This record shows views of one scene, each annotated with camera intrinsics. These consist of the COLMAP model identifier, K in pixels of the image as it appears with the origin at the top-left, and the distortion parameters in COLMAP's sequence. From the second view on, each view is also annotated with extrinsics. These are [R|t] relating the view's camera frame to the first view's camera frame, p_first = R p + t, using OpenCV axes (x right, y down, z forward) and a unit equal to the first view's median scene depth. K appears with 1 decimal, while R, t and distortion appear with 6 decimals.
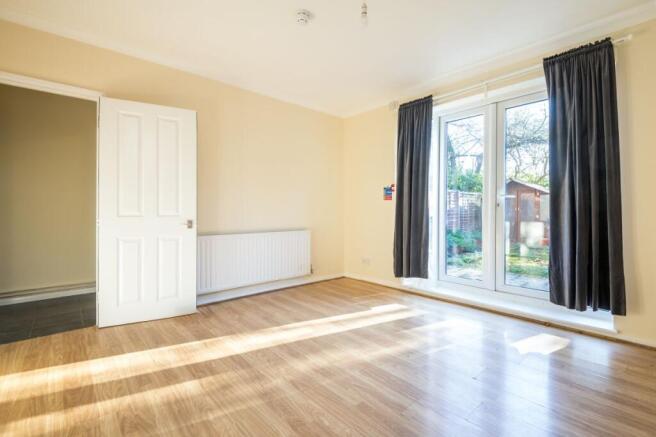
lens RADIAL K [[300.1, 0, 331.3], [0, 300.1, 213.0], [0, 0, 1]] dist [-0.001999, -0.000614]
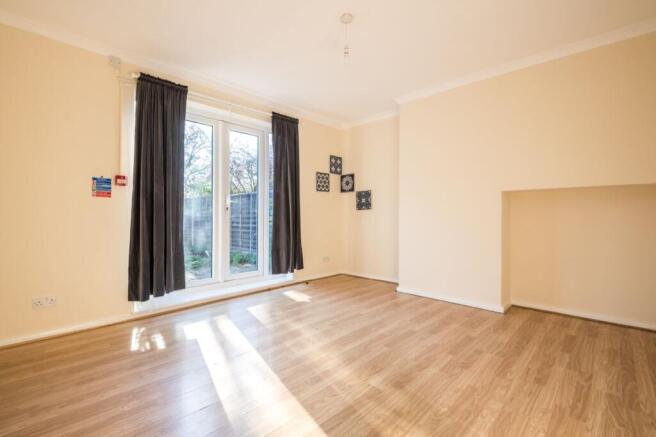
lens RADIAL K [[300.1, 0, 331.3], [0, 300.1, 216.0], [0, 0, 1]] dist [-0.001999, -0.000614]
pose [[-0.093831, -0.002928, 0.995584, -0.799868], [0.005482, 0.999979, 0.003458, -0.000122], [-0.995573, 0.005783, -0.093813, 0.846565]]
